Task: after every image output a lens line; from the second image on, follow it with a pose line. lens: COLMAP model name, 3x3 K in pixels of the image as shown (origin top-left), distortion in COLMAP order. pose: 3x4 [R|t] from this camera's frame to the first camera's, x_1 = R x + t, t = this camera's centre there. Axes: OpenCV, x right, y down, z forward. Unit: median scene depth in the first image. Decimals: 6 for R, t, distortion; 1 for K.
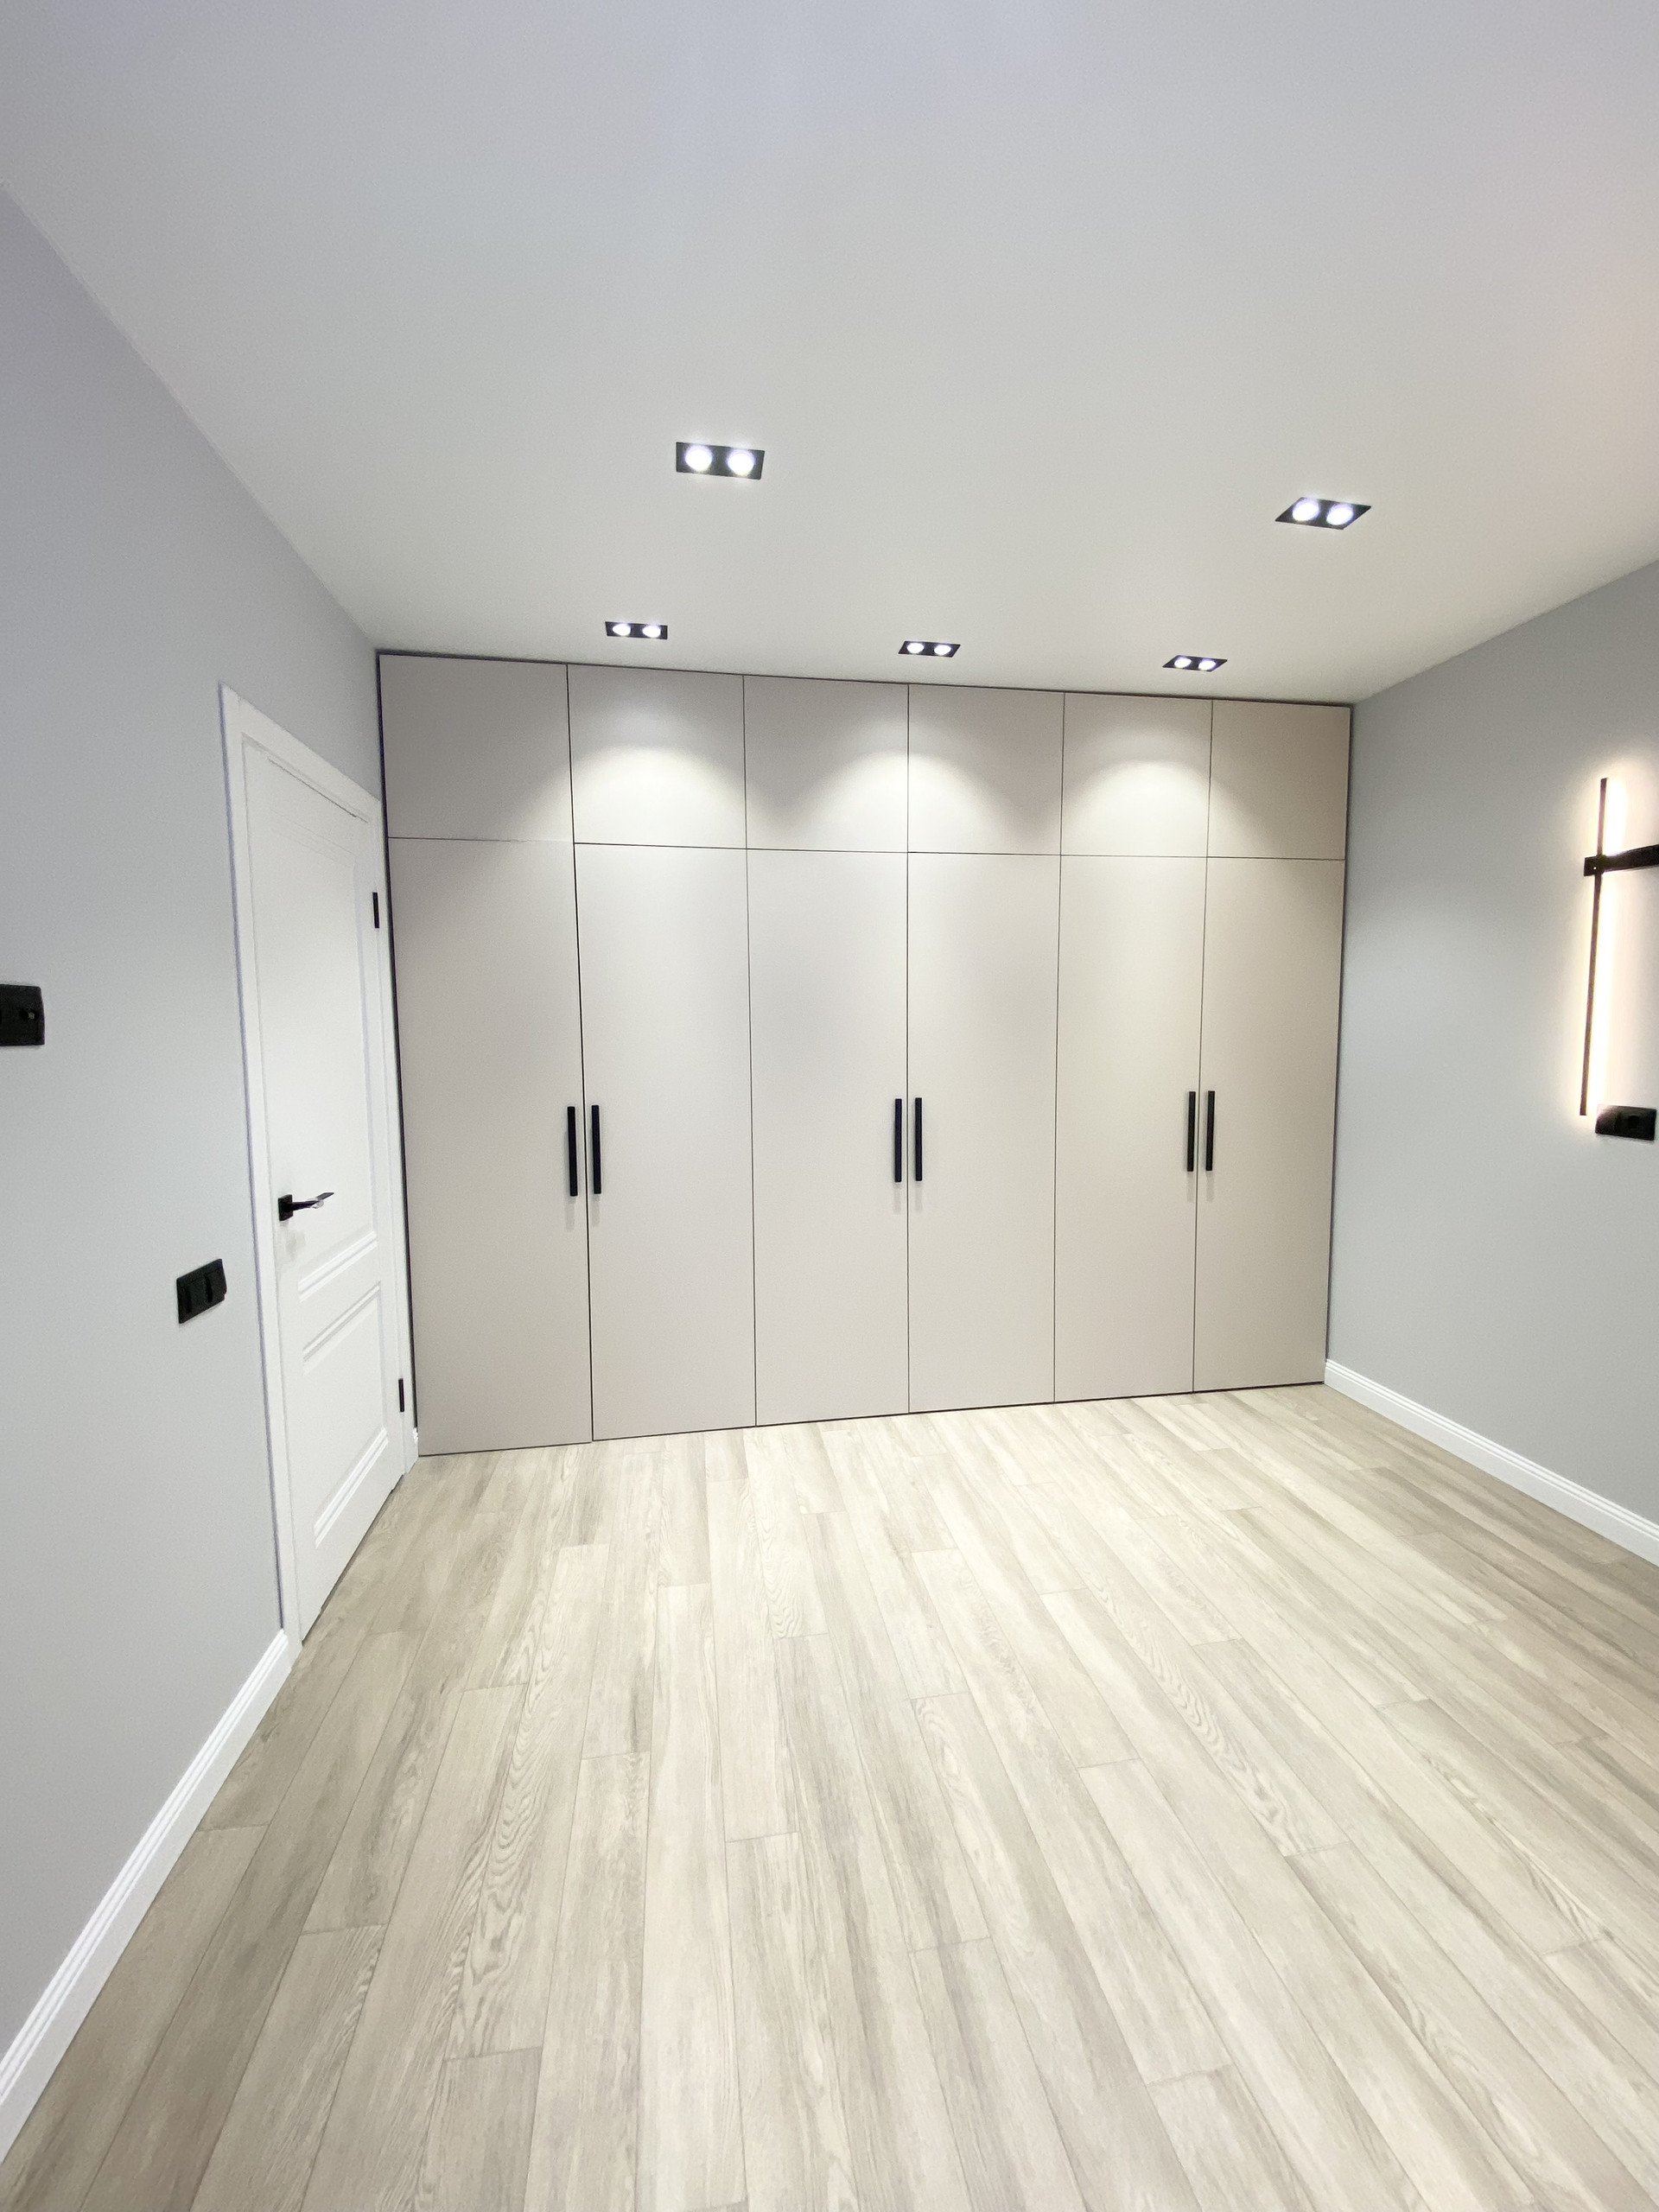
lens RADIAL K [[899.1, 0, 831.5], [0, 899.1, 1100.0], [0, 0, 1]] dist [0.018103, -0.019428]
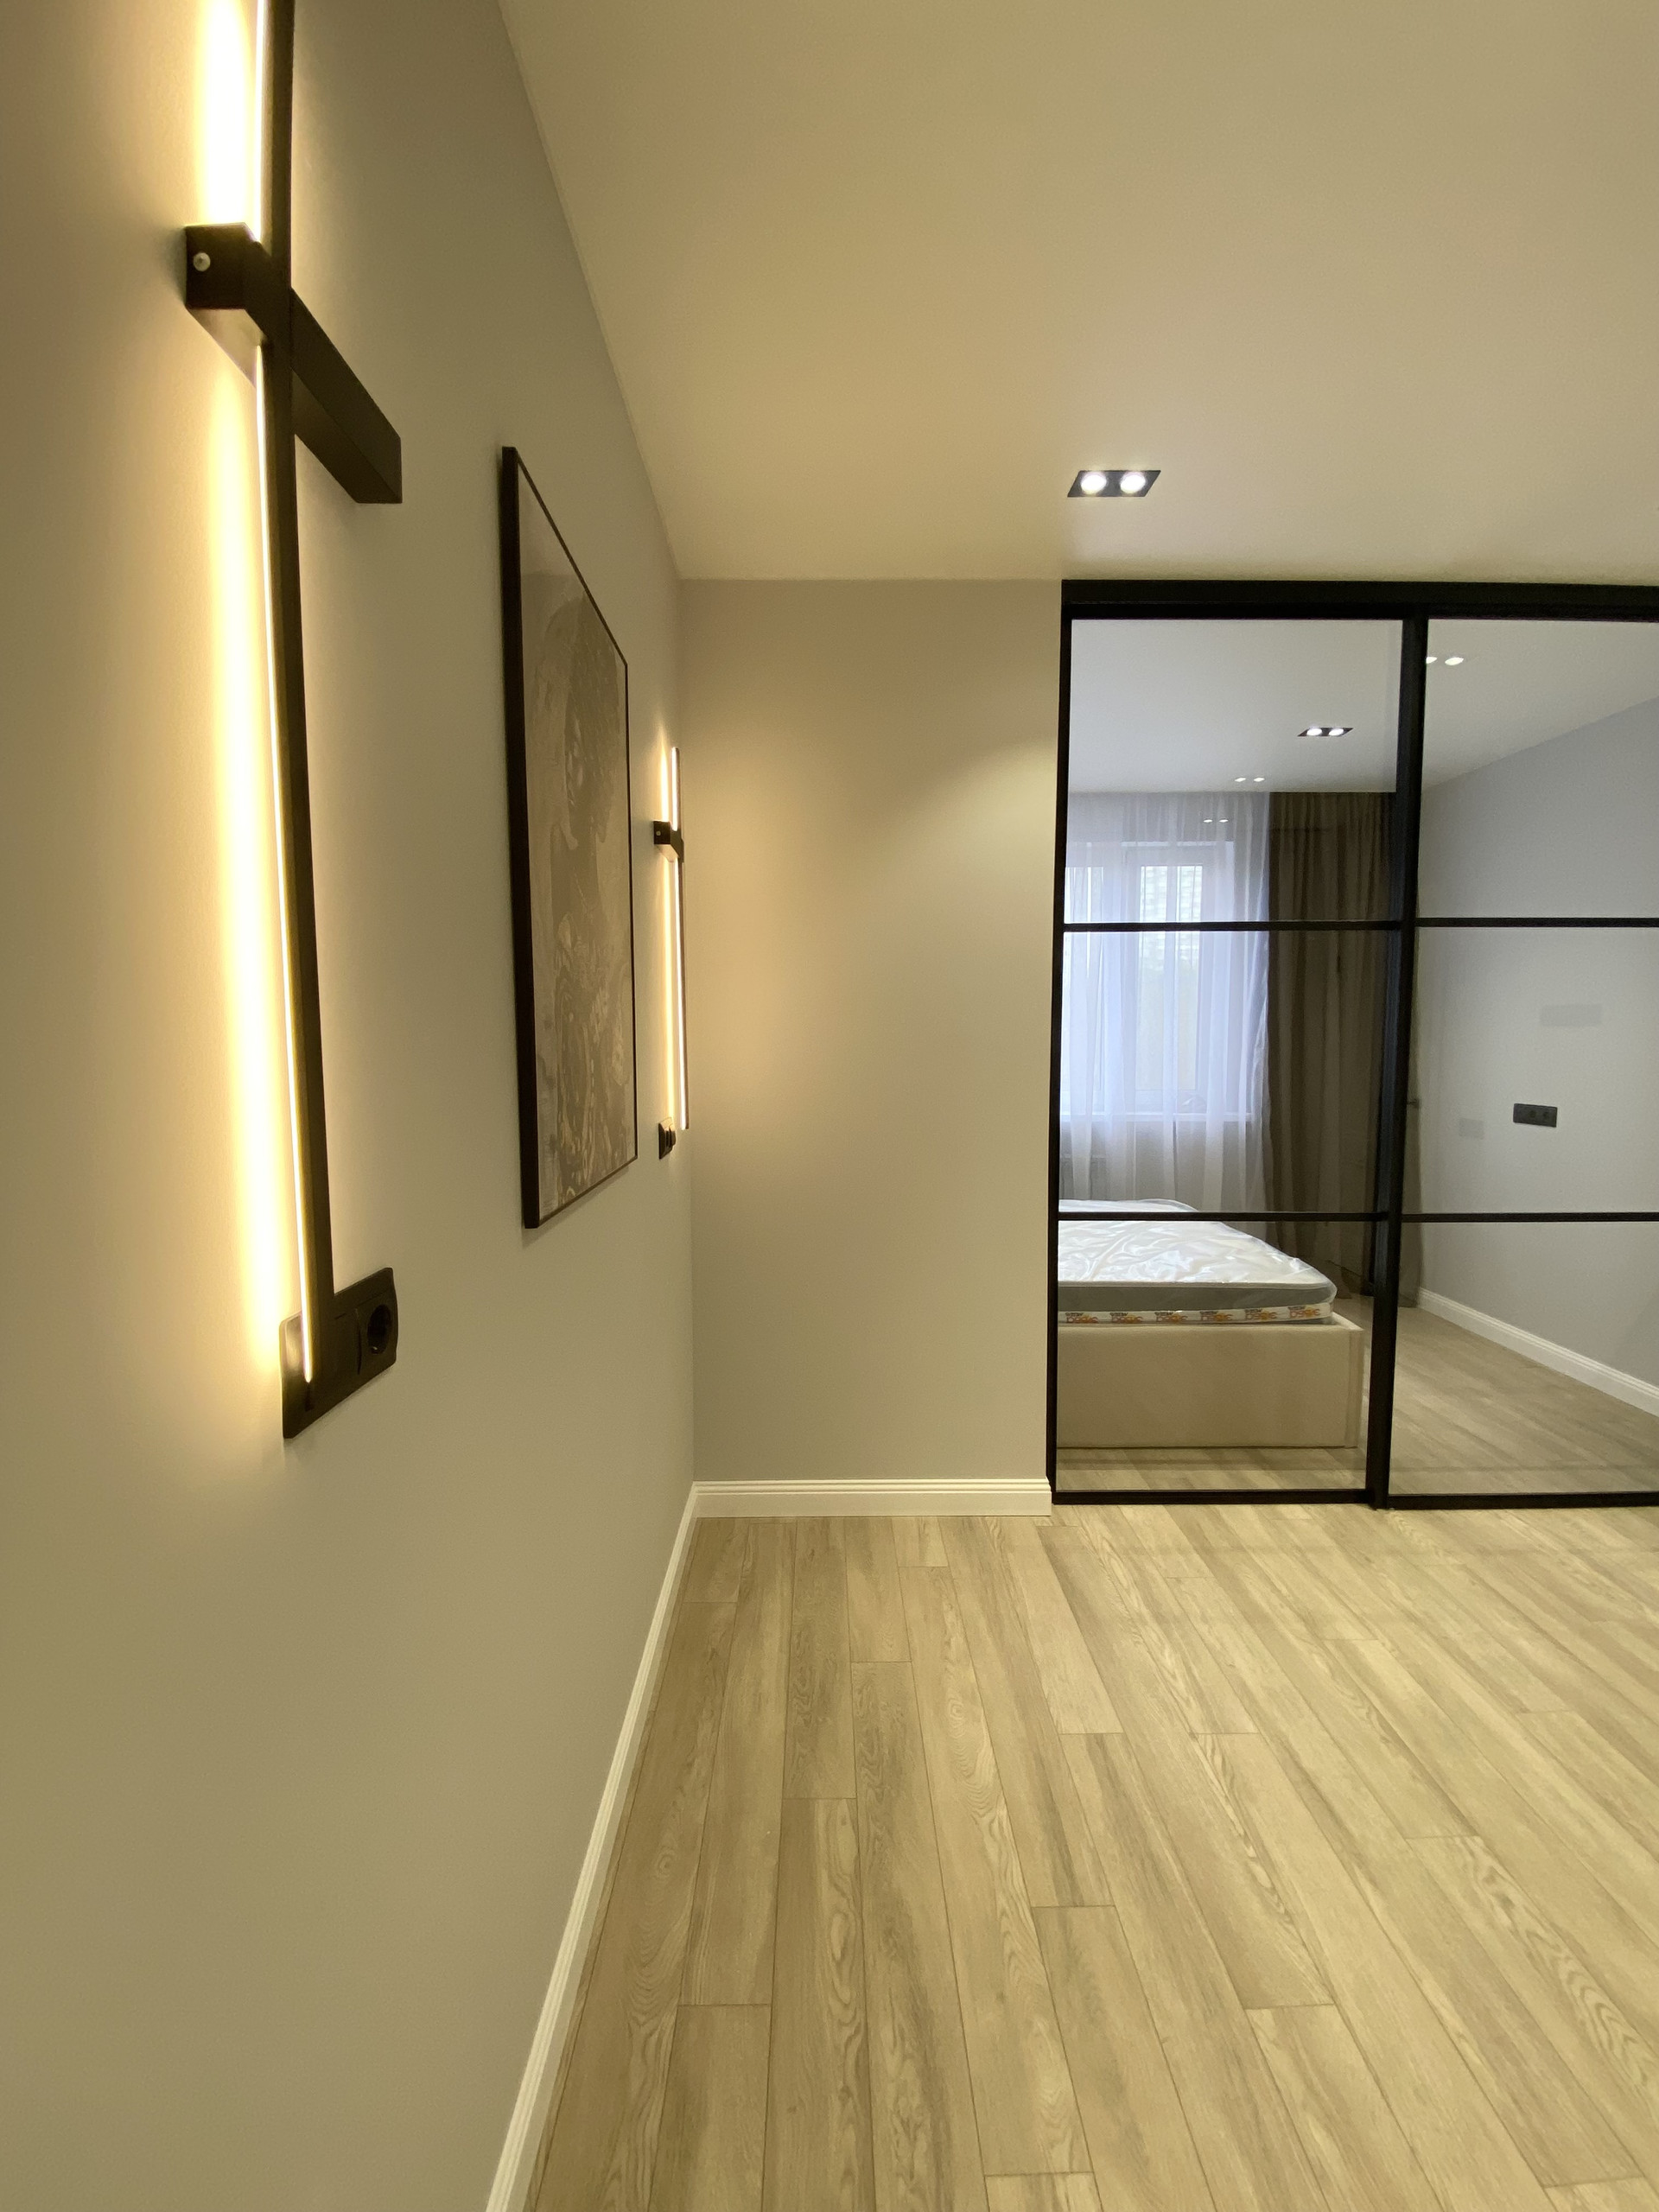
lens RADIAL K [[899.1, 0, 831.5], [0, 899.1, 1100.0], [0, 0, 1]] dist [0.018103, -0.019428]
pose [[-0.988352, -0.000335, 0.152186, 0.910188], [0.023569, 0.987596, 0.155240, -0.126277], [-0.150350, 0.157019, -0.976084, 1.667504]]
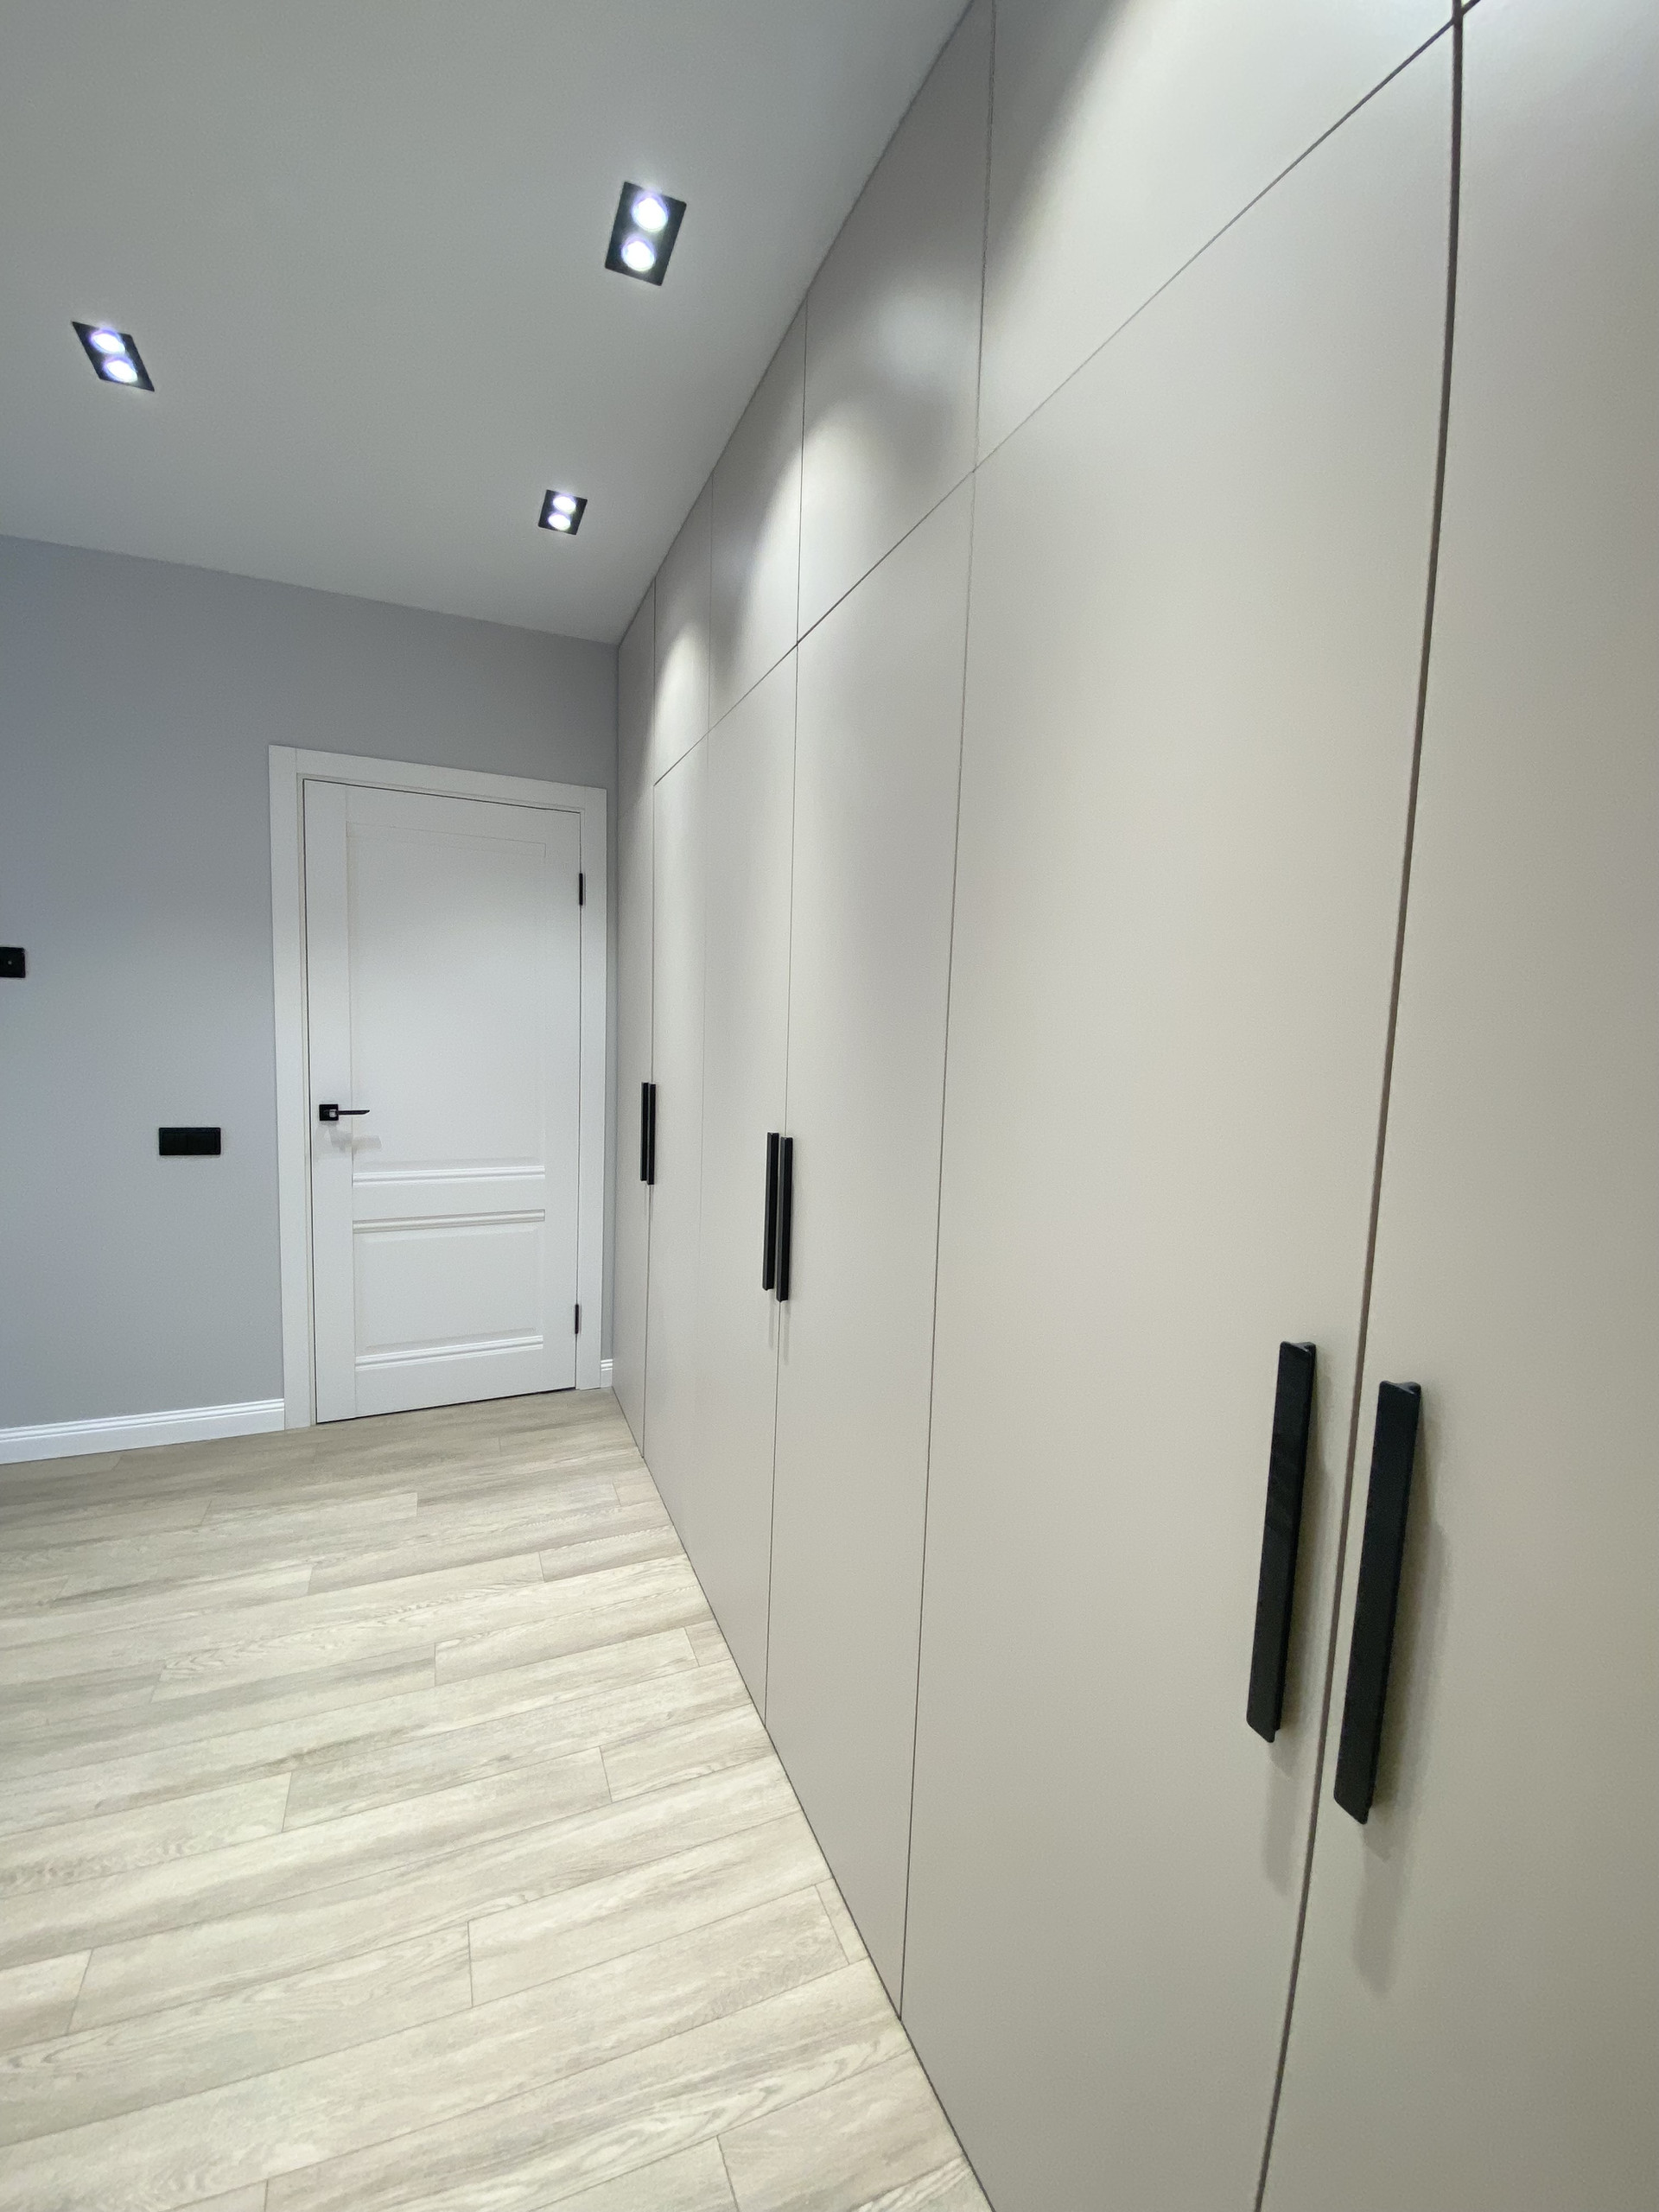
lens RADIAL K [[899.1, 0, 831.5], [0, 899.1, 1100.0], [0, 0, 1]] dist [0.018103, -0.019428]
pose [[0.243419, 0.113202, -0.963292, 1.038506], [-0.120229, 0.989028, 0.085845, -0.125422], [0.962441, 0.094920, 0.254358, 1.579952]]
